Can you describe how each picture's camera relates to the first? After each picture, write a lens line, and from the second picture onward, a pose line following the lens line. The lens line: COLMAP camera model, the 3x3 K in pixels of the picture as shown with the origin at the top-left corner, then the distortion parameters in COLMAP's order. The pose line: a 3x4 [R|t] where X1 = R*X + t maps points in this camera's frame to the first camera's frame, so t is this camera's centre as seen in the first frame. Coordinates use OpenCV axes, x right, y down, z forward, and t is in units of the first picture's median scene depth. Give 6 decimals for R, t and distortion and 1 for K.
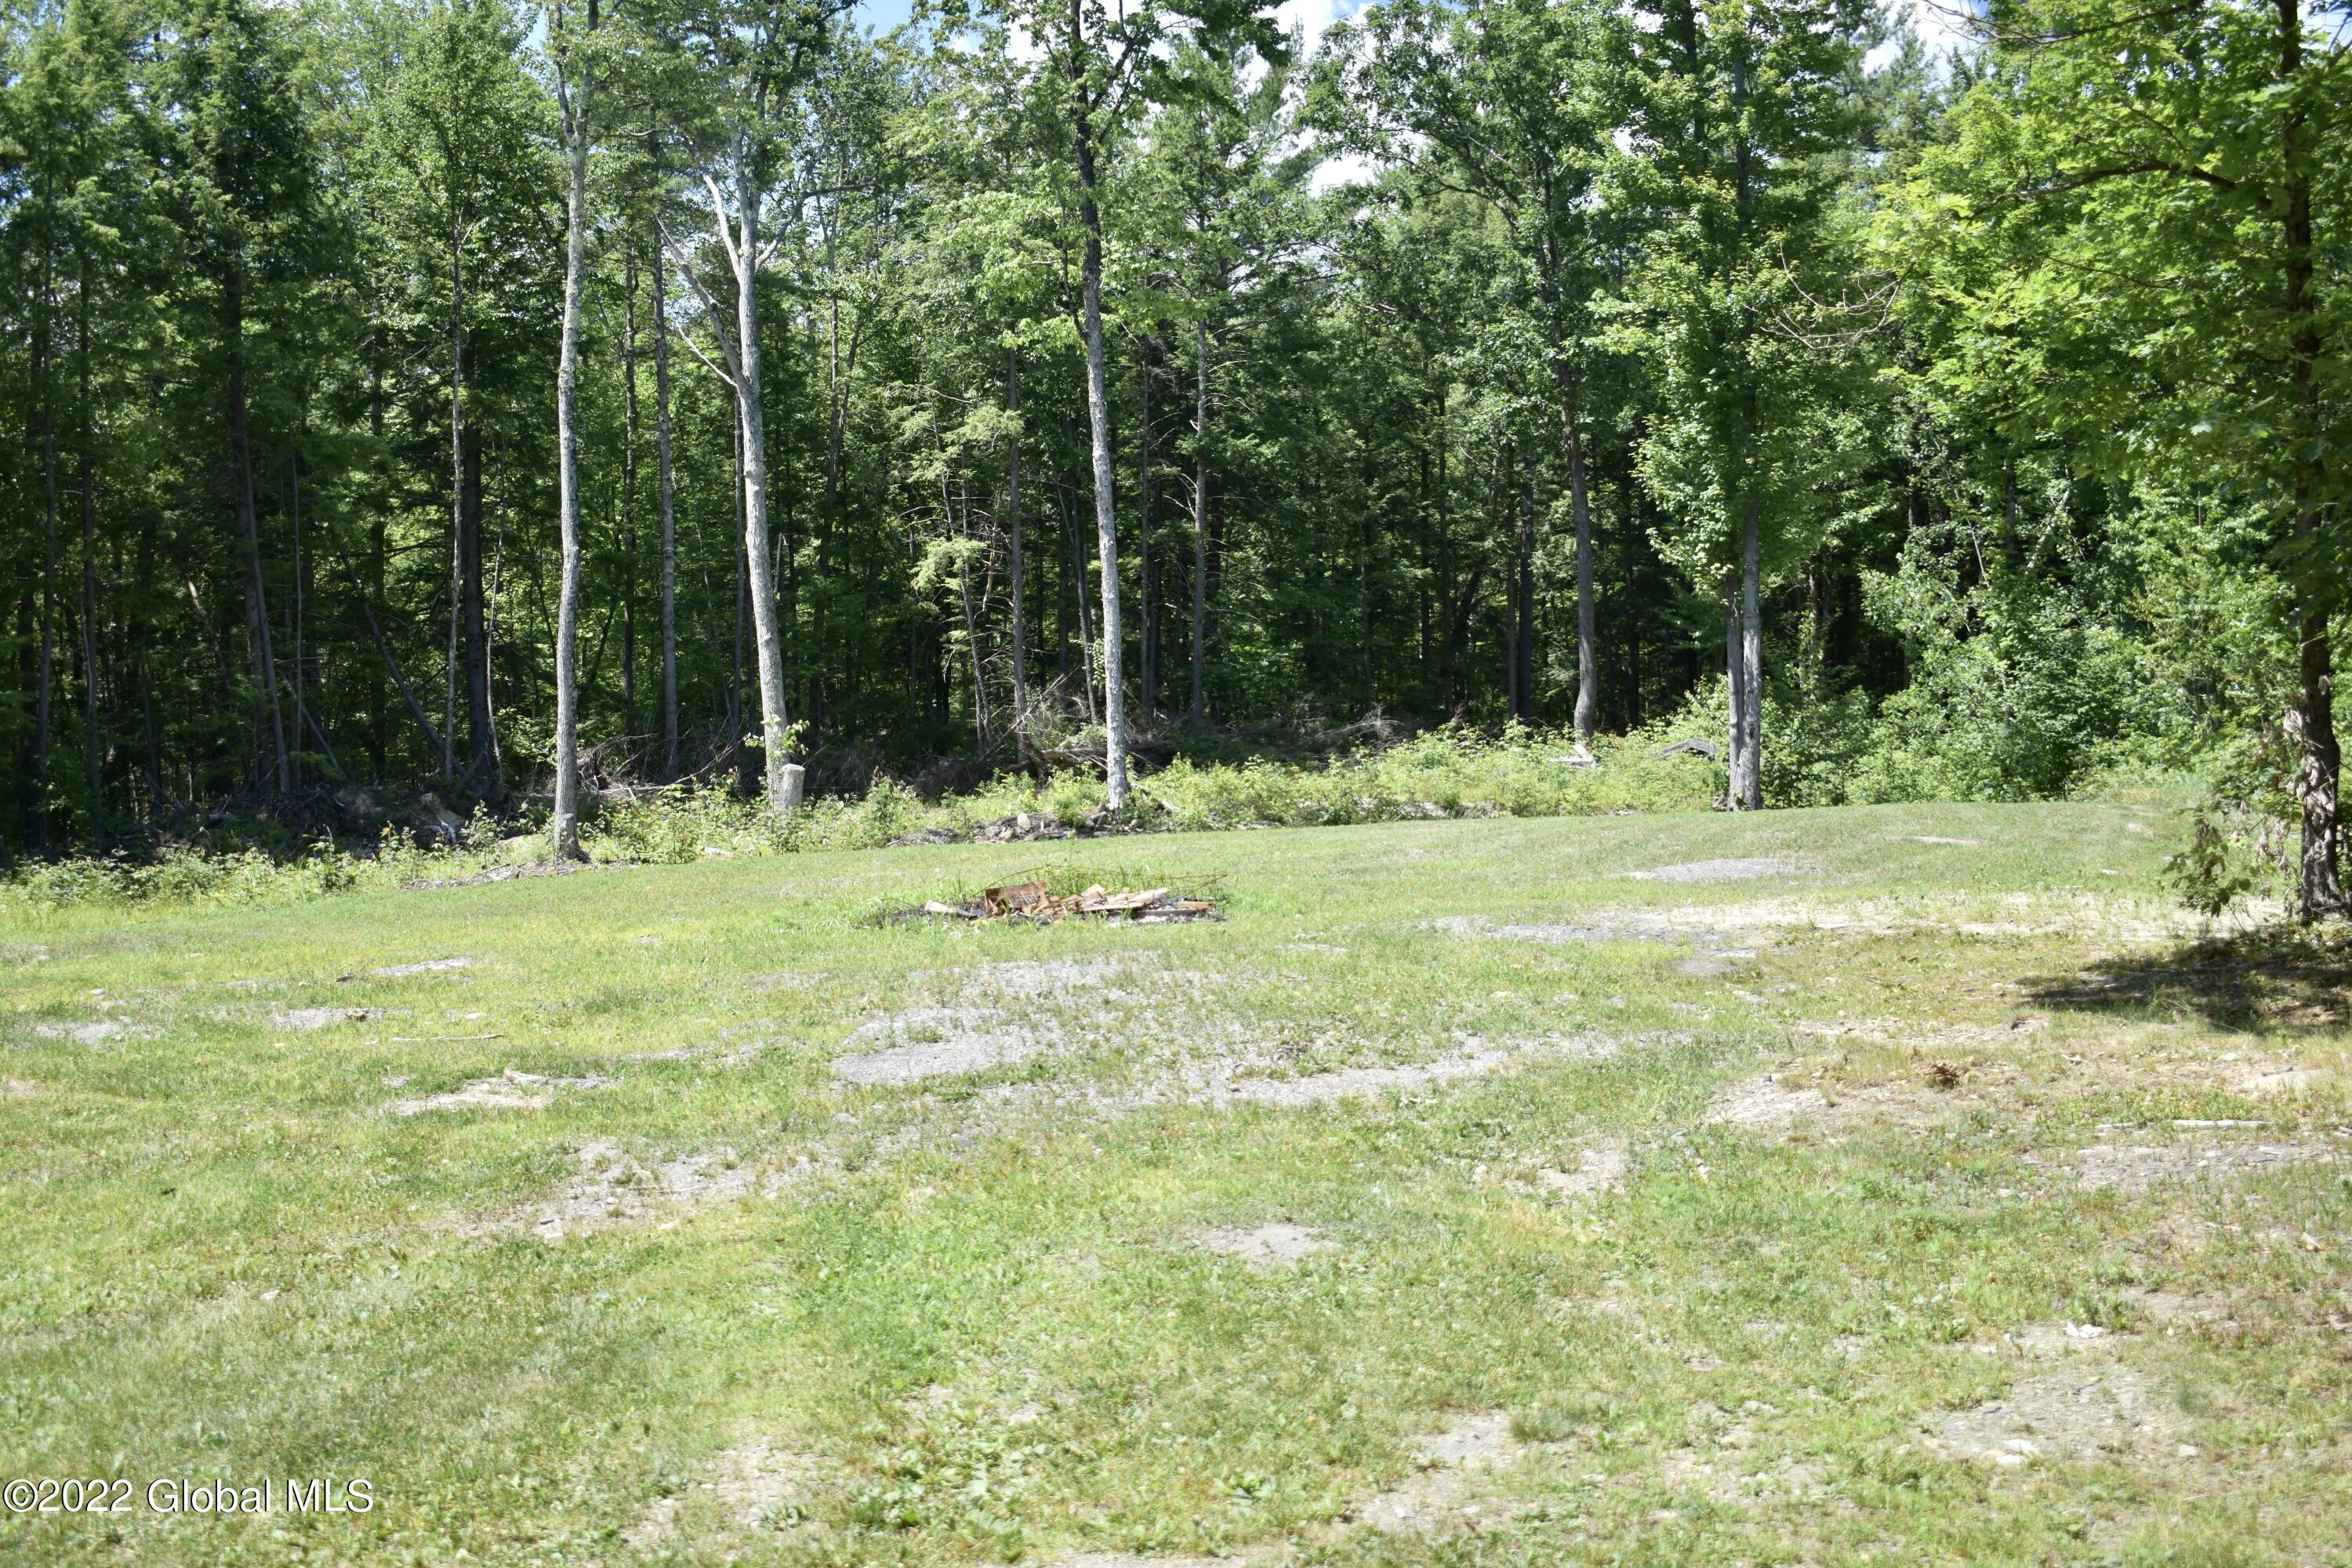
lens RADIAL K [[2916.9, 0, 1176.2], [0, 2916.9, 781.4], [0, 0, 1]] dist [-0.002376, 0.000000]
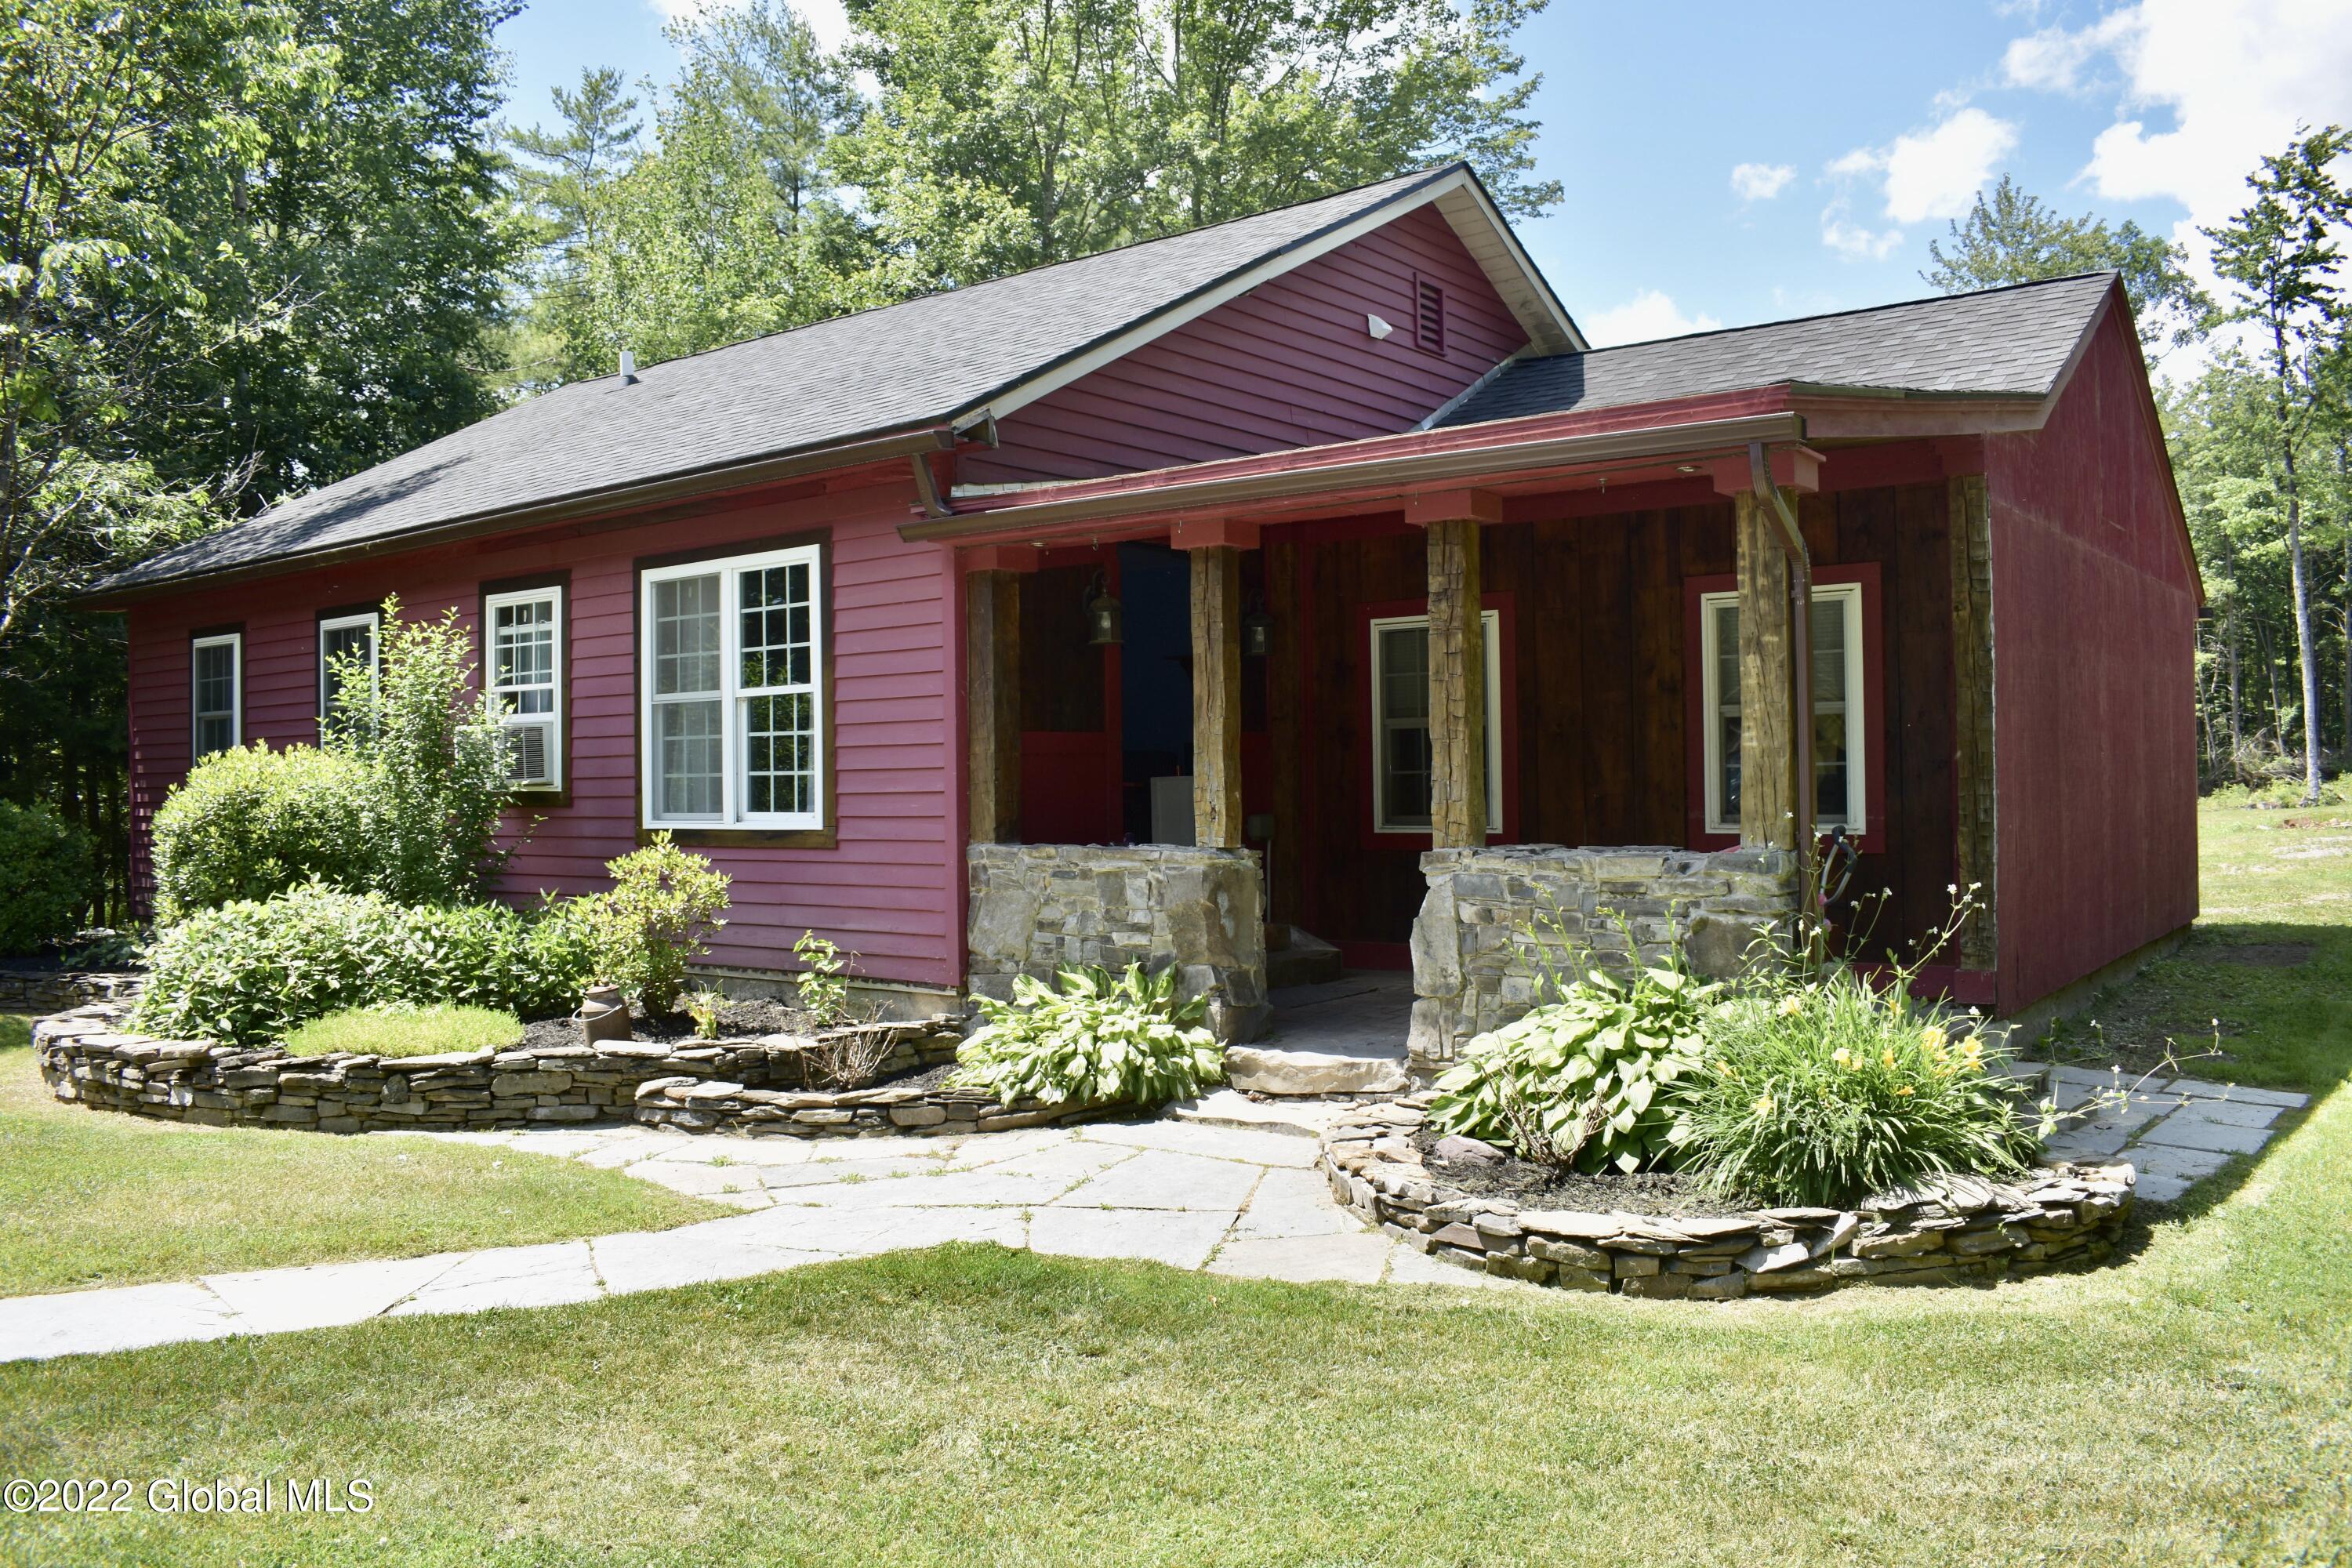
lens RADIAL K [[1857.8, 0, 1176.7], [0, 1857.8, 787.7], [0, 0, 1]] dist [-0.091204, 0.004369]
pose [[0.846219, -0.005278, -0.532809, -0.024144], [0.000477, 0.999958, -0.009148, 0.012035], [0.532835, 0.007487, 0.846186, -0.367889]]
